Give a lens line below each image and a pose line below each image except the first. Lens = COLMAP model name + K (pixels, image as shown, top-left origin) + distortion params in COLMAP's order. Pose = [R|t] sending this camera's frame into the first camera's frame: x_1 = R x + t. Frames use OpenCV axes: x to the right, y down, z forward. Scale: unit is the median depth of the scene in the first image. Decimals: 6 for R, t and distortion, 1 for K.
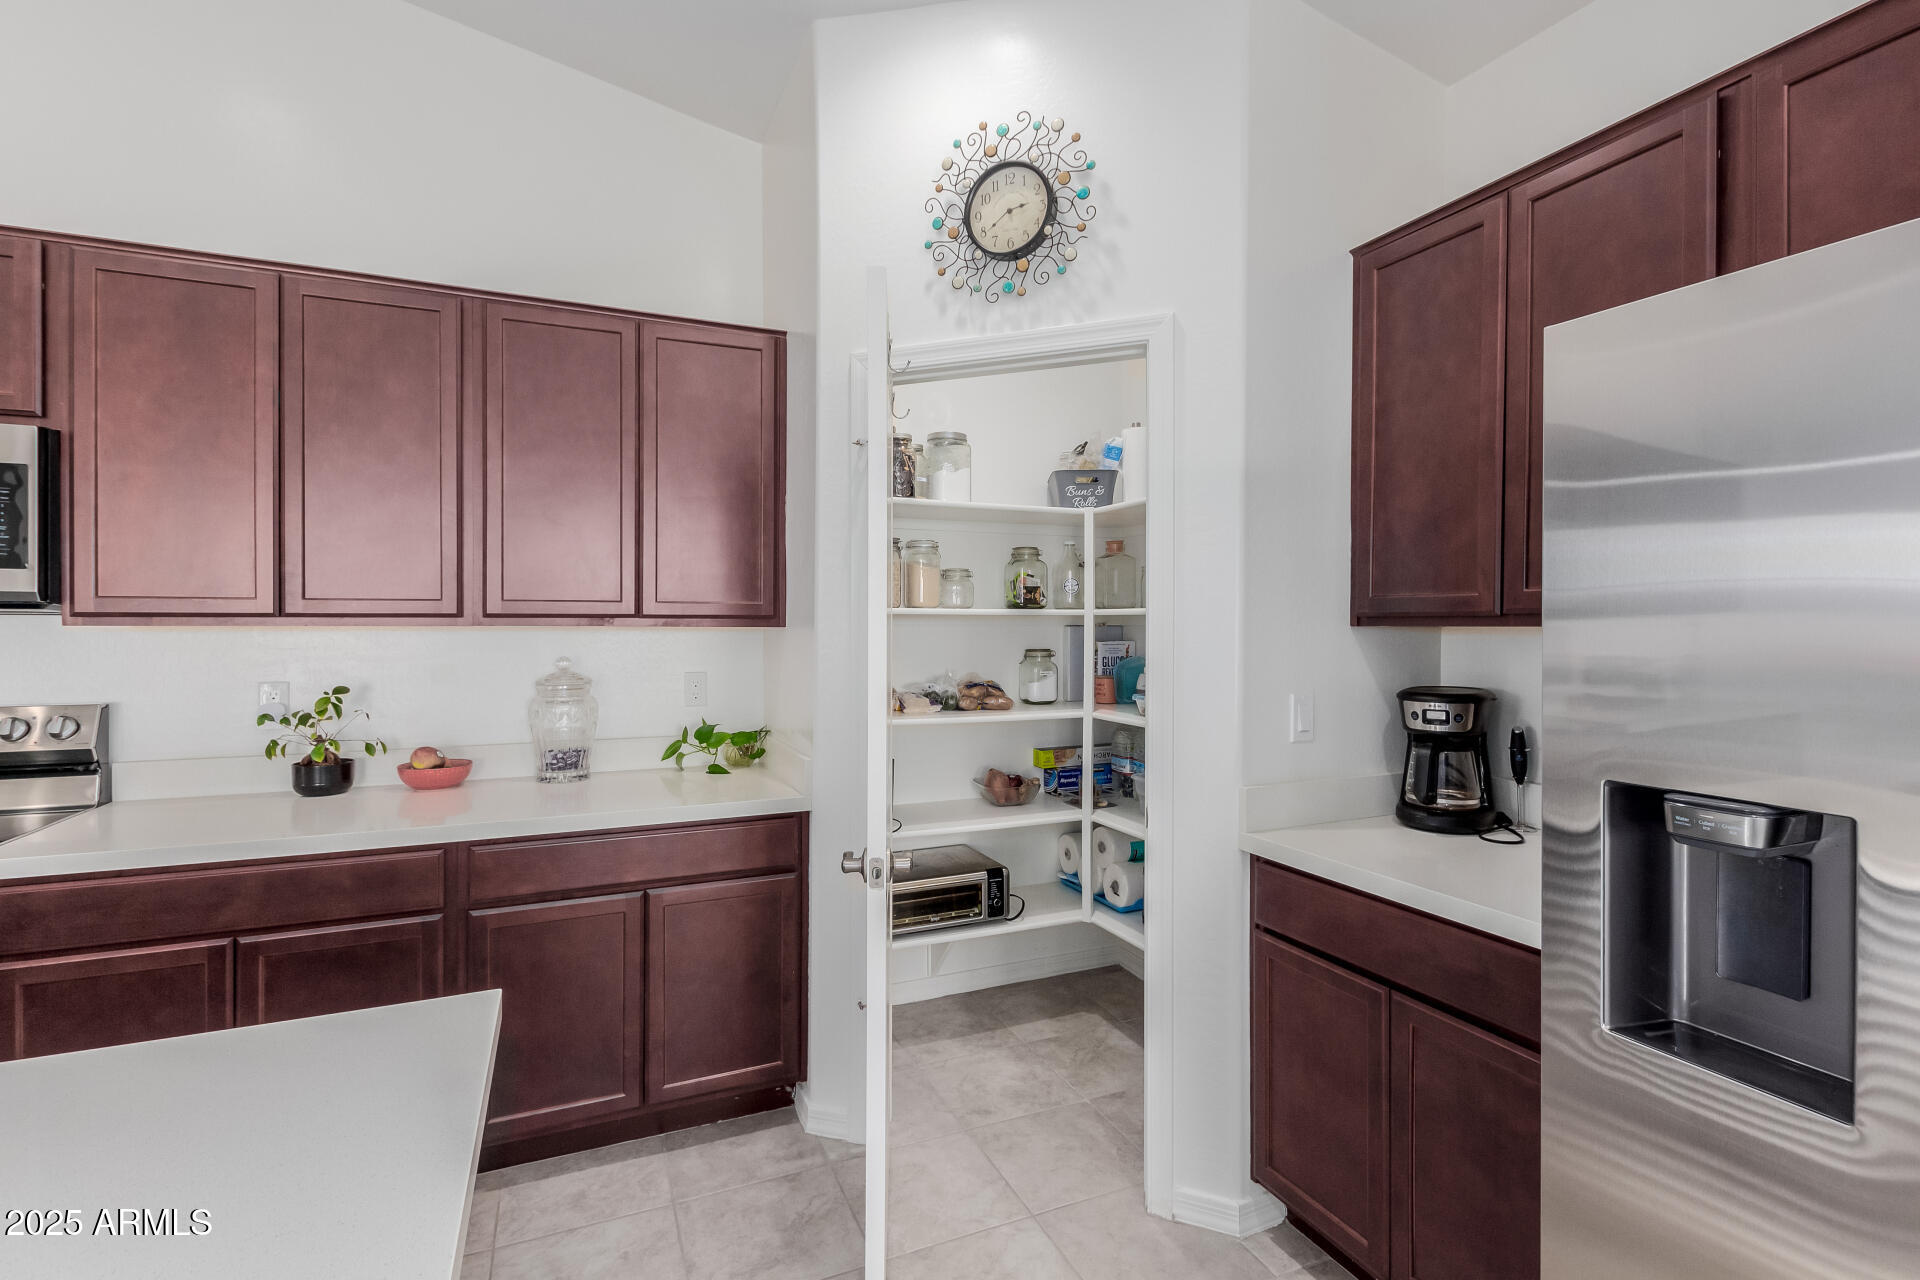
lens RADIAL K [[882.9, 0, 960.6], [0, 882.9, 632.4], [0, 0, 1]] dist [-0.004167, -0.000874]
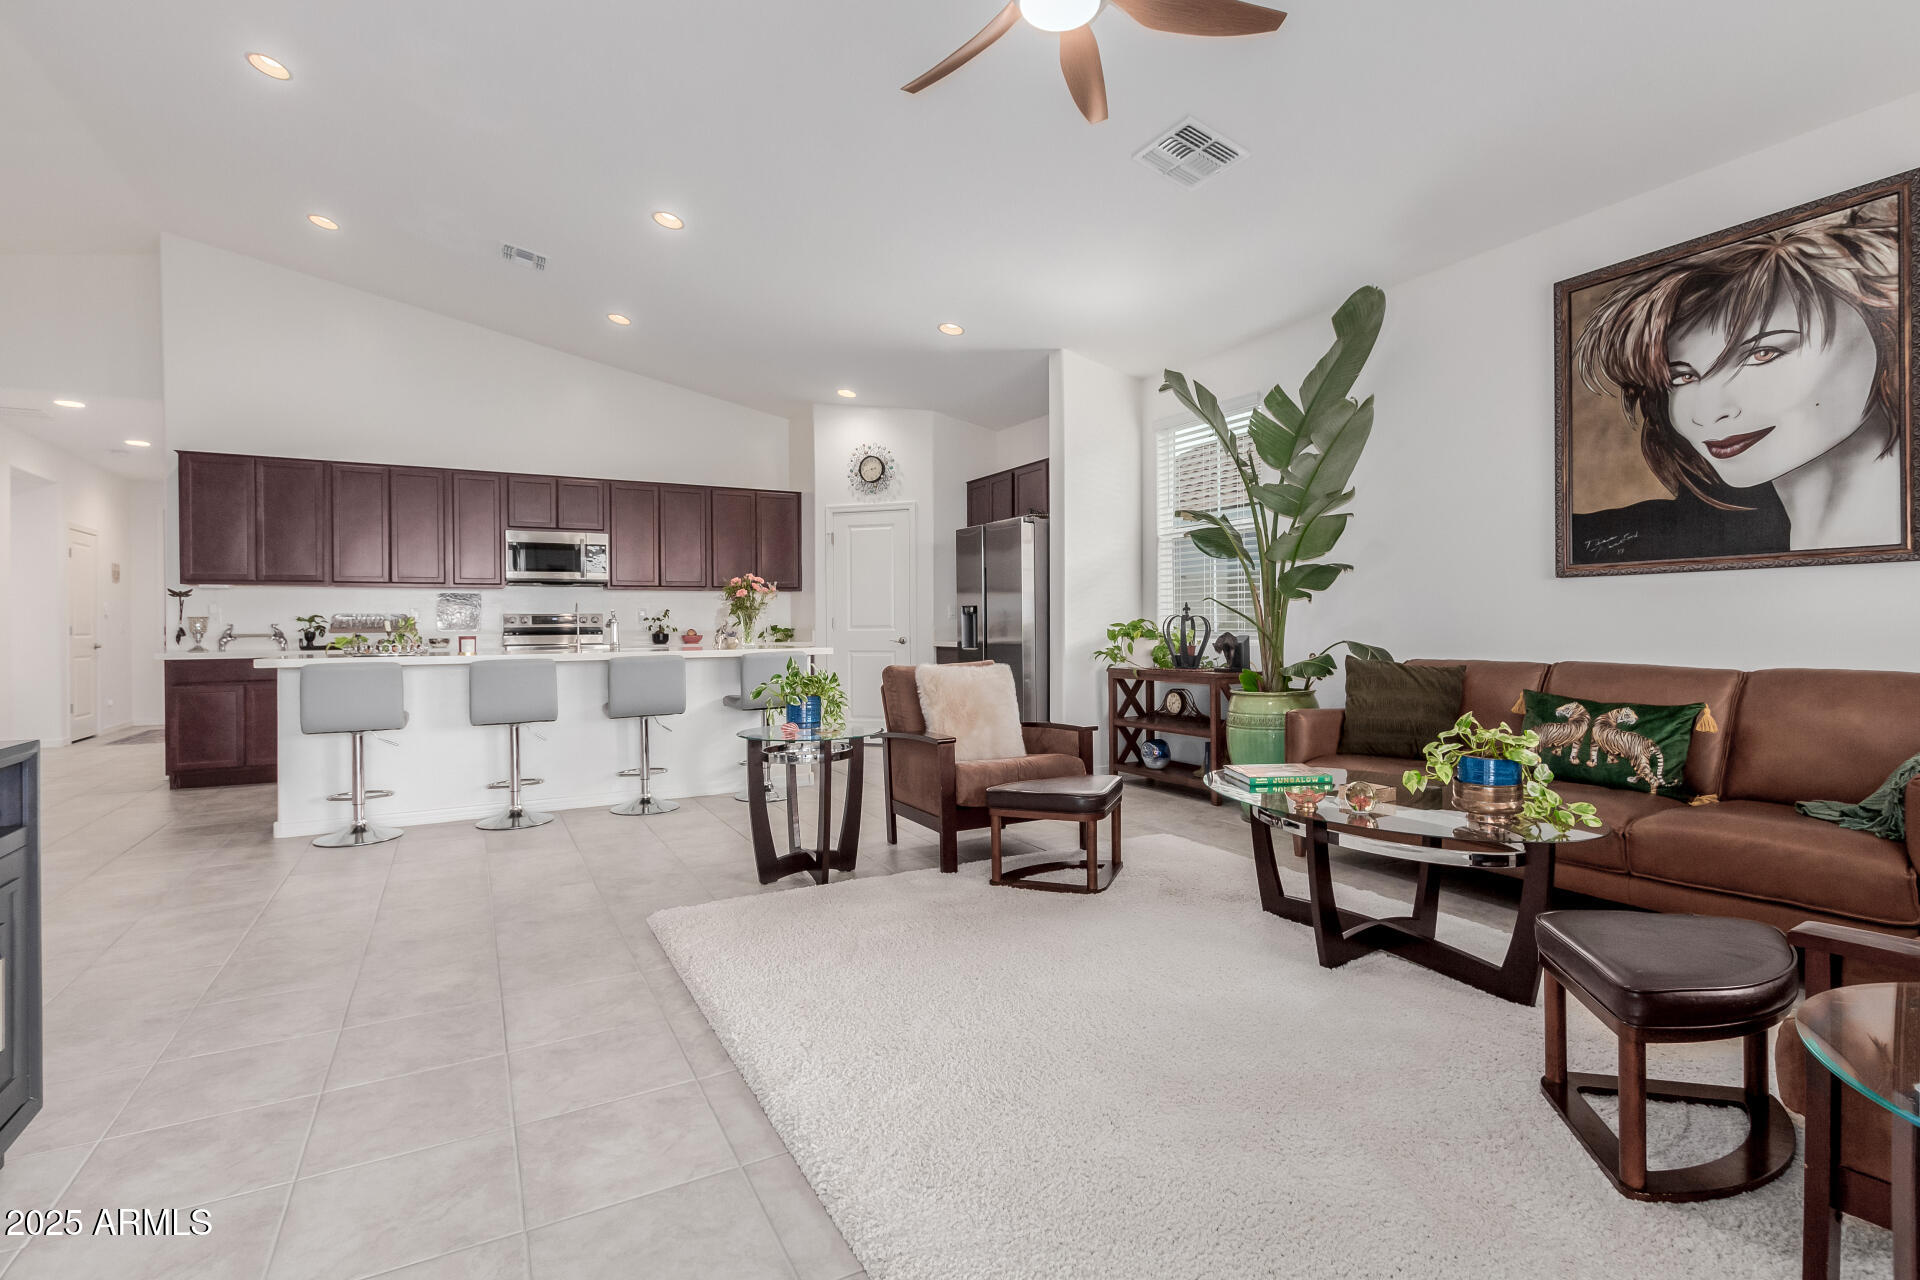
lens RADIAL K [[882.9, 0, 954.0], [0, 882.9, 631.5], [0, 0, 1]] dist [-0.004167, -0.000874]
pose [[0.997348, -0.012975, 0.071610, 0.122737], [0.012666, 0.999908, 0.004762, 0.155637], [-0.071666, -0.003842, 0.997421, -2.543826]]
